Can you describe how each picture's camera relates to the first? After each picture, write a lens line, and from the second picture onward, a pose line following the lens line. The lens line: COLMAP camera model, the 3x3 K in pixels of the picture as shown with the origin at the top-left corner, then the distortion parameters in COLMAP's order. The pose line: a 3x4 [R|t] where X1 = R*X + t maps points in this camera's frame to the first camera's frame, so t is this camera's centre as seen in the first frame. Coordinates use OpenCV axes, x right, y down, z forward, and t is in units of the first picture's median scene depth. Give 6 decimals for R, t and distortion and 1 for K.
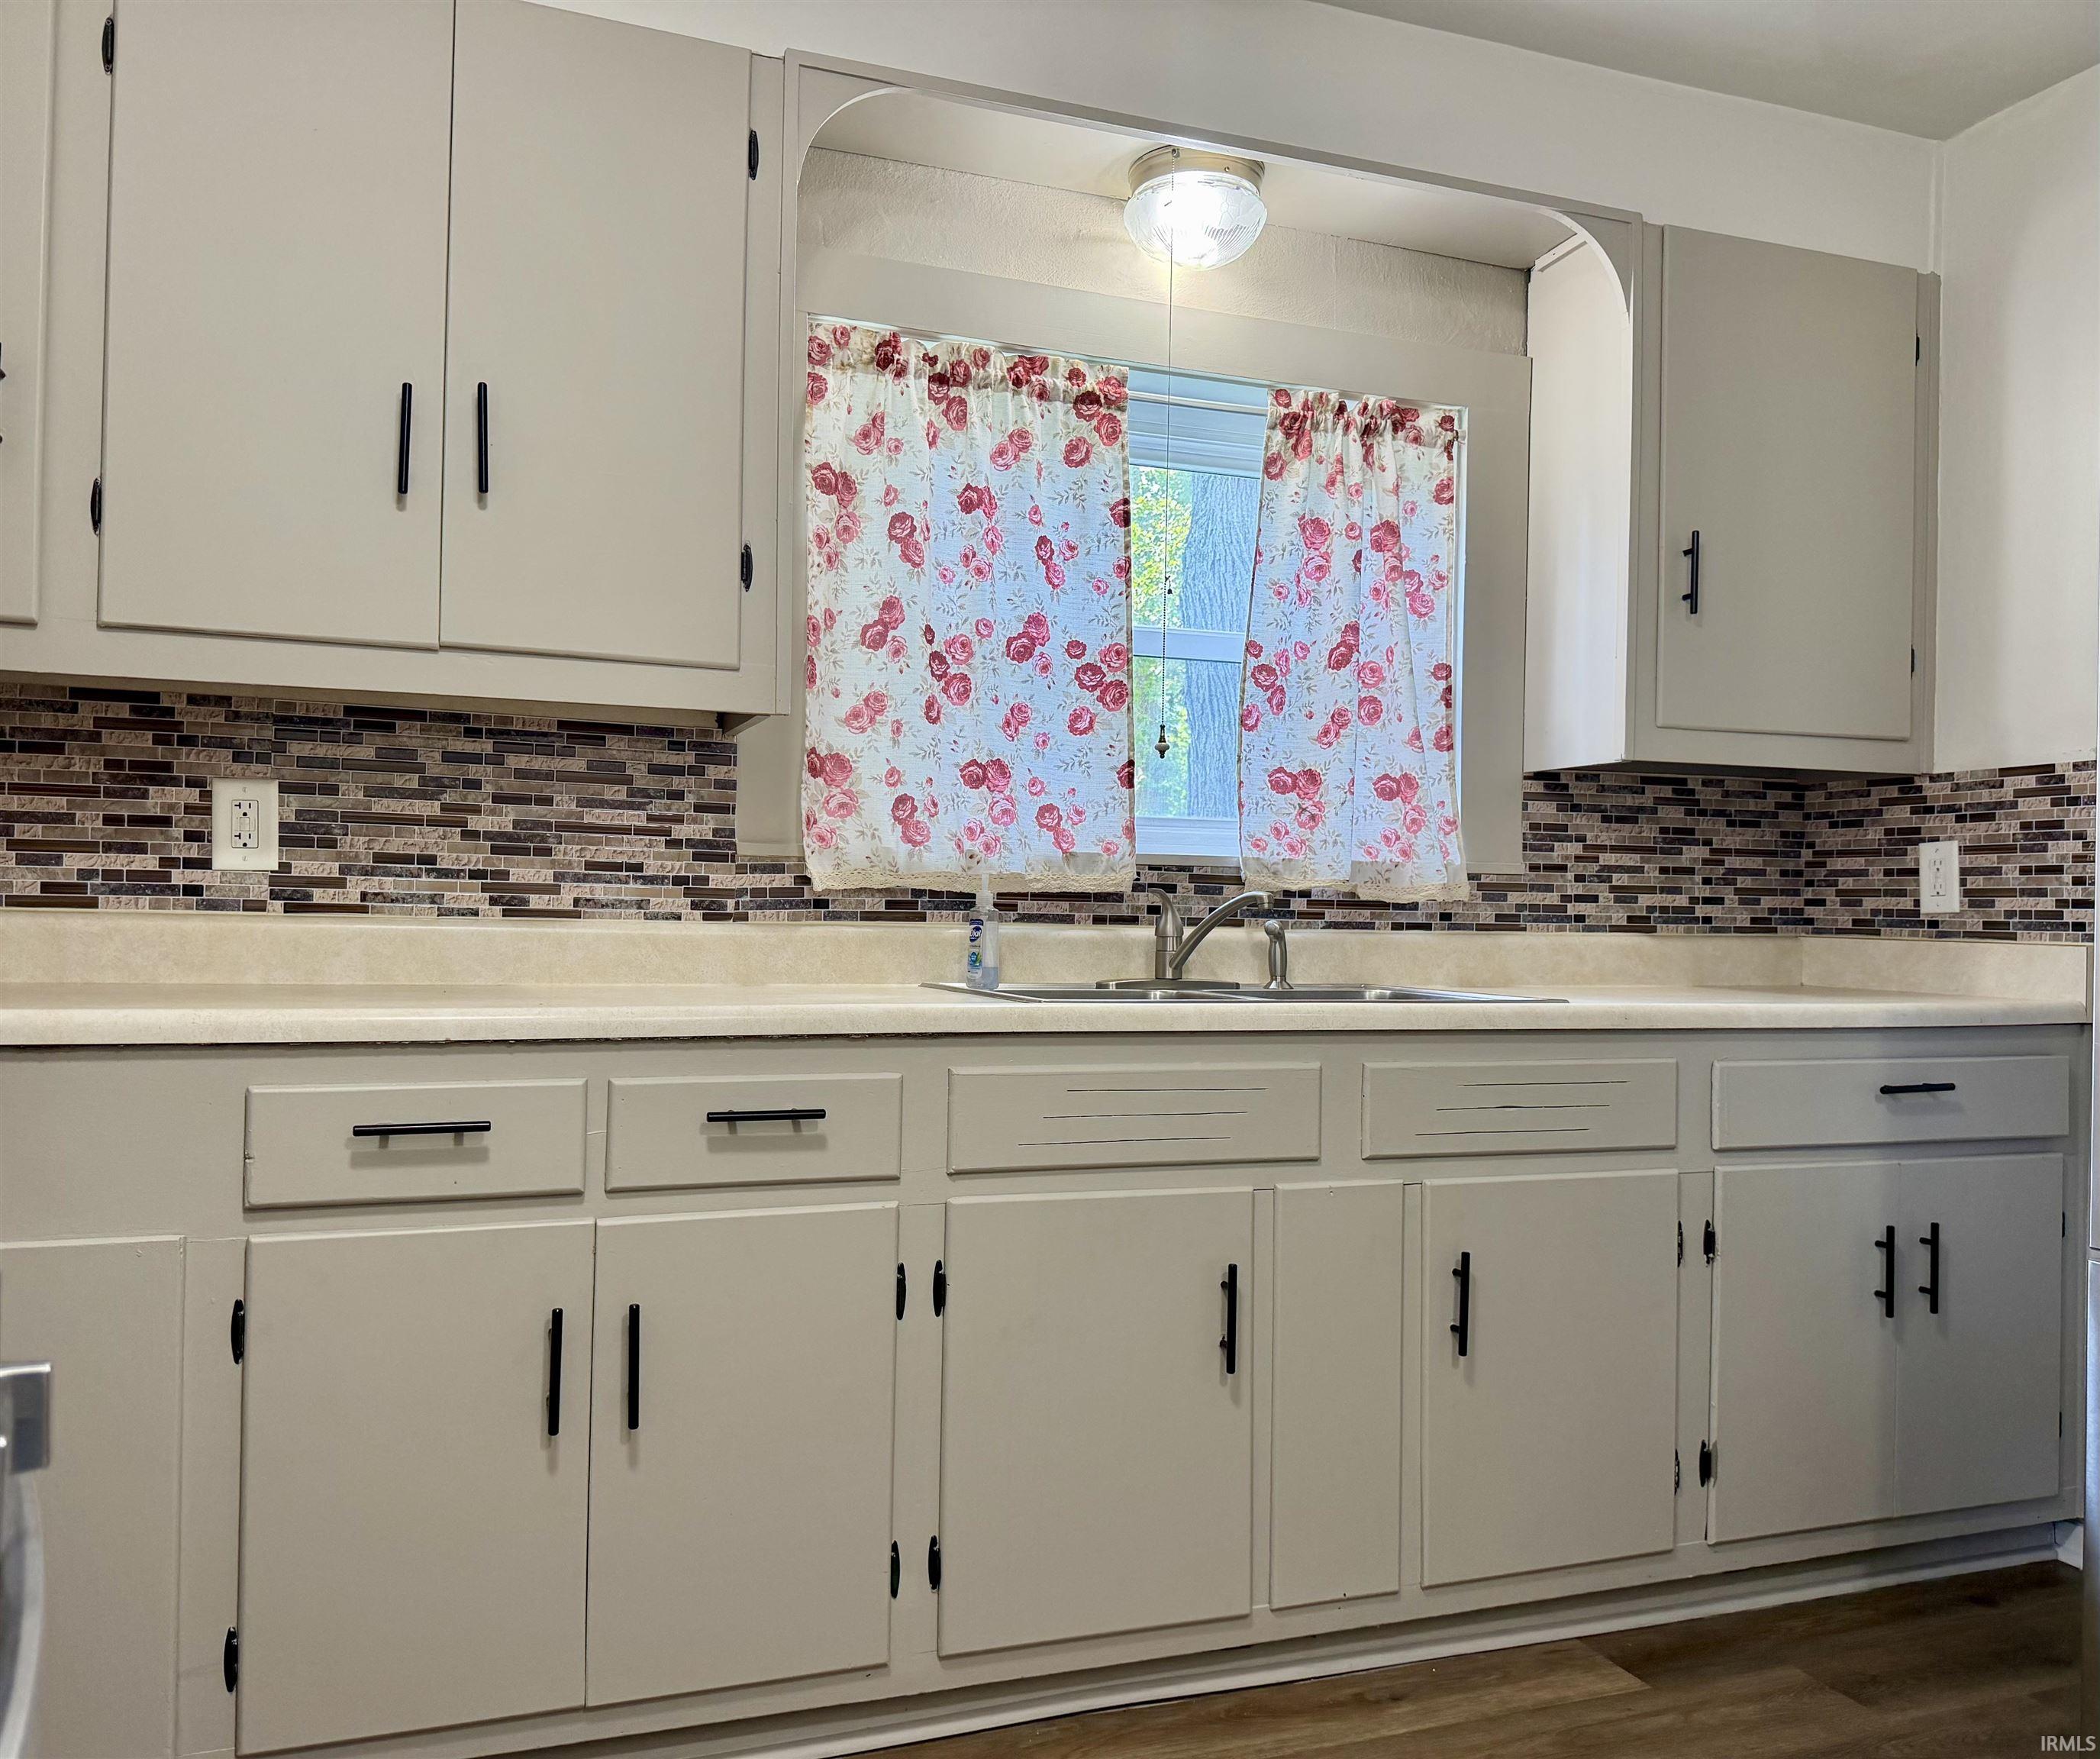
lens RADIAL K [[1593.0, 0, 1056.9], [0, 1593.0, 913.2], [0, 0, 1]] dist [0.053614, -0.008458]
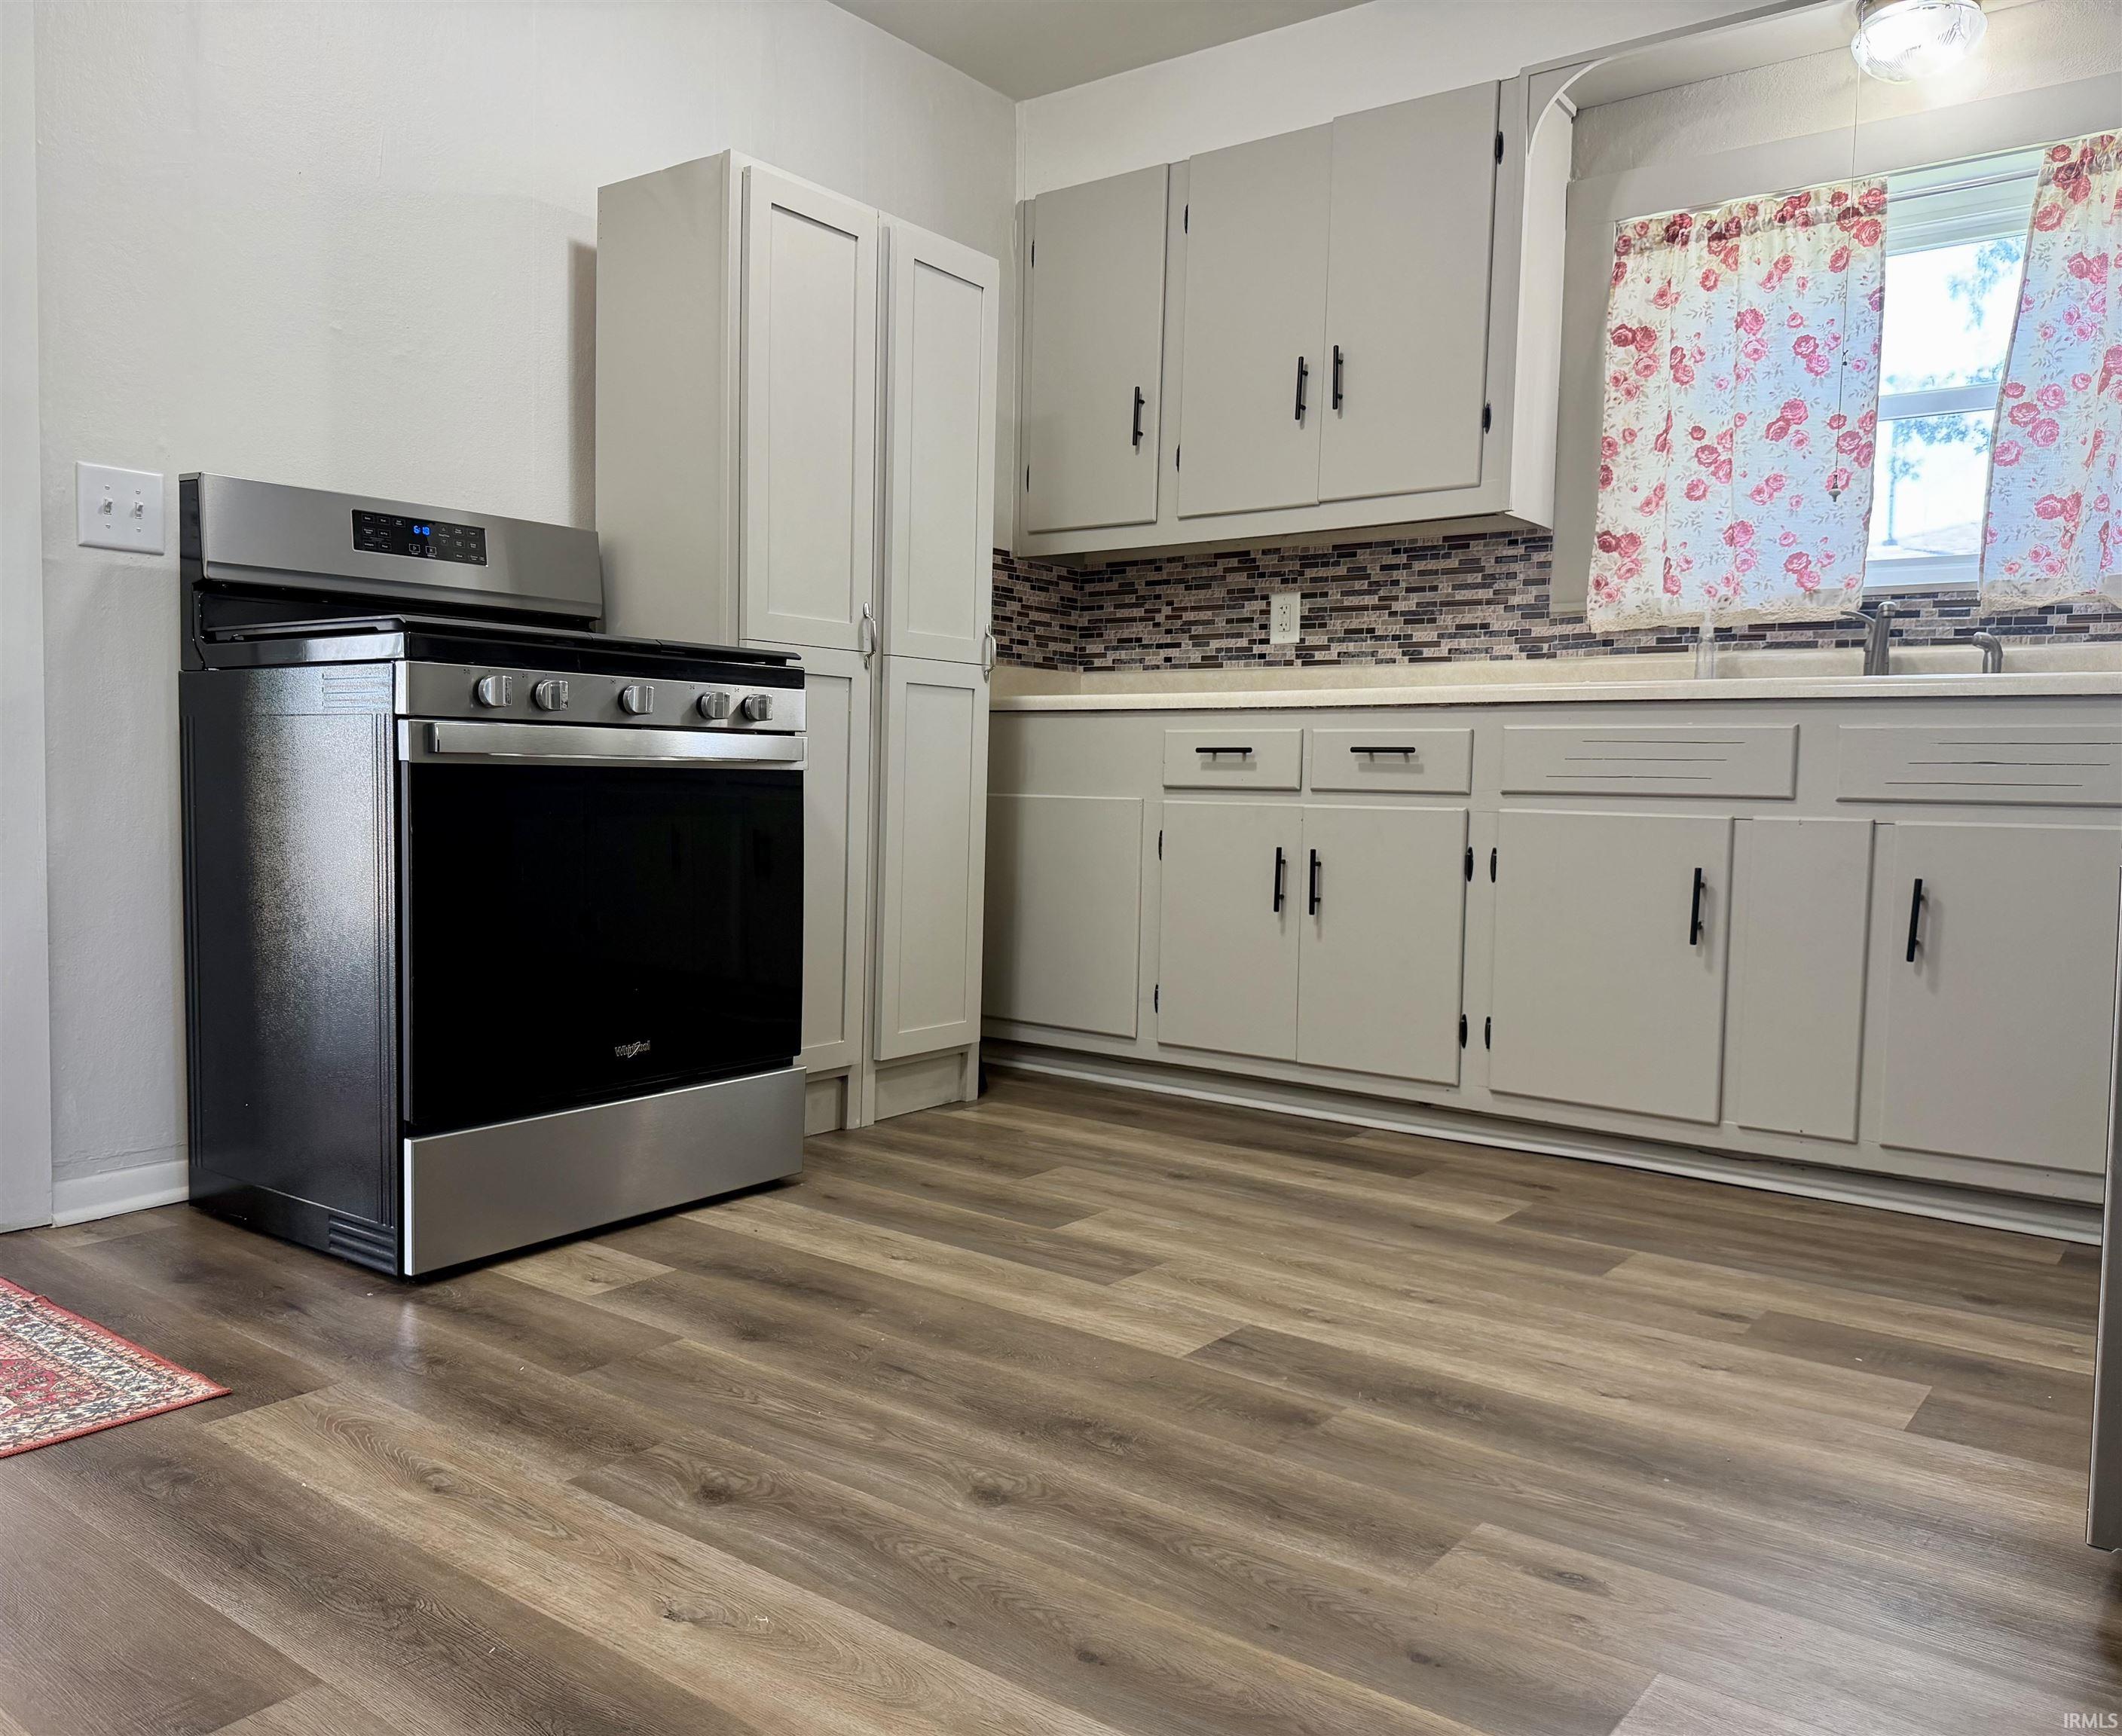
lens RADIAL K [[1601.7, 0, 1062.6], [0, 1601.7, 873.2], [0, 0, 1]] dist [-0.088134, 0.009056]
pose [[0.521583, 0.034832, -0.852489, 0.769703], [0.003035, 0.999084, 0.042679, 0.131303], [0.853195, -0.024848, 0.520999, -0.125963]]
